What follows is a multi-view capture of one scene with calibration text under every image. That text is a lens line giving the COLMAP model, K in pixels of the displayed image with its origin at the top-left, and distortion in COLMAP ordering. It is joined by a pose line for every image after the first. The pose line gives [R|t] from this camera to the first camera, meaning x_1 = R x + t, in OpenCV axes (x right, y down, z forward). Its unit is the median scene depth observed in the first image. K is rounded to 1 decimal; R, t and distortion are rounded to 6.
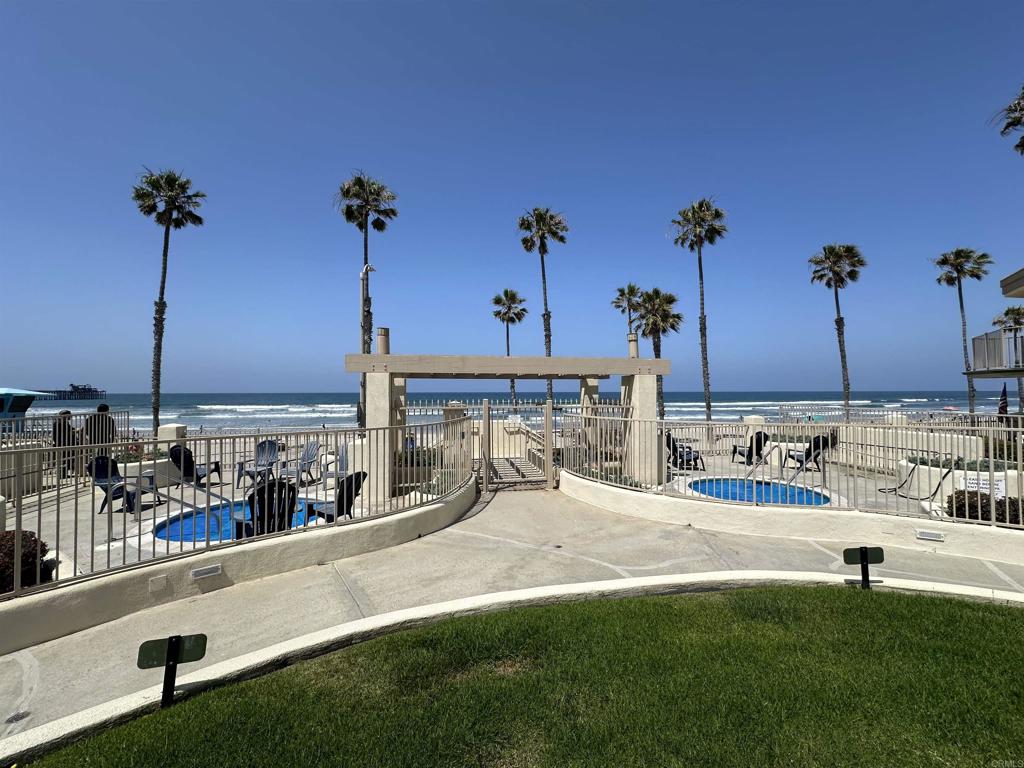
lens RADIAL K [[408.1, 0, 512.0], [0, 408.1, 384.0], [0, 0, 1]] dist [-0.003275, 0.000040]
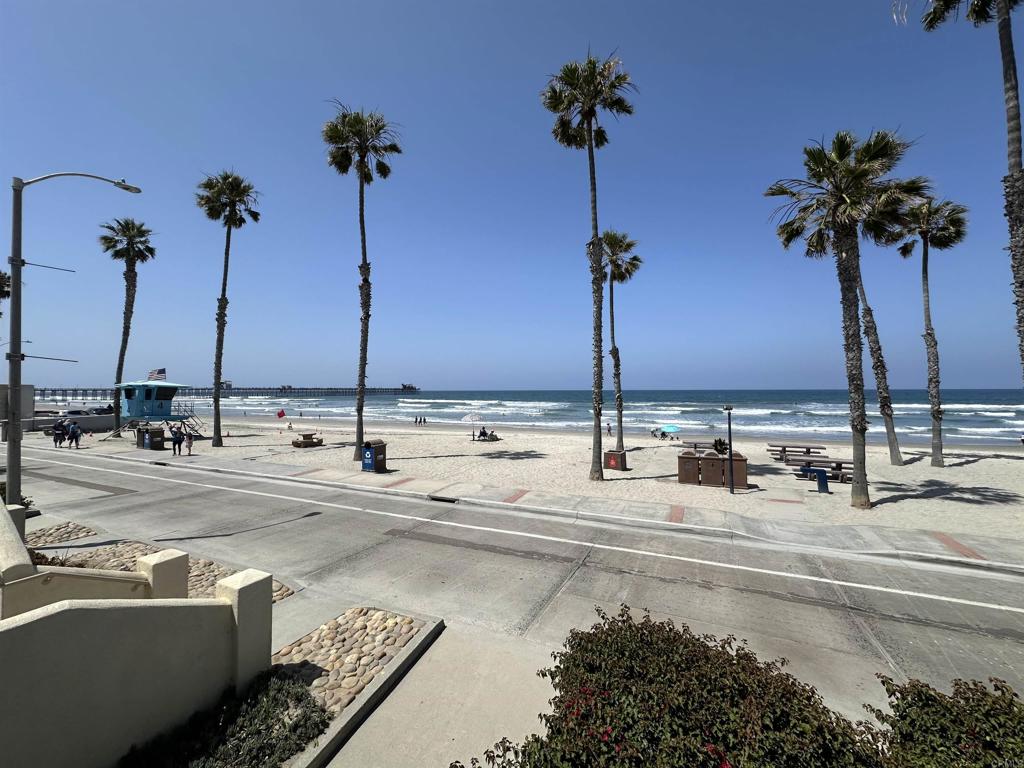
lens RADIAL K [[408.1, 0, 512.0], [0, 408.1, 384.0], [0, 0, 1]] dist [-0.003275, 0.000040]
pose [[0.834037, -0.009038, -0.551634, 0.346022], [0.012860, 0.999913, 0.003062, 0.028580], [0.551558, -0.009648, 0.834081, 0.514304]]
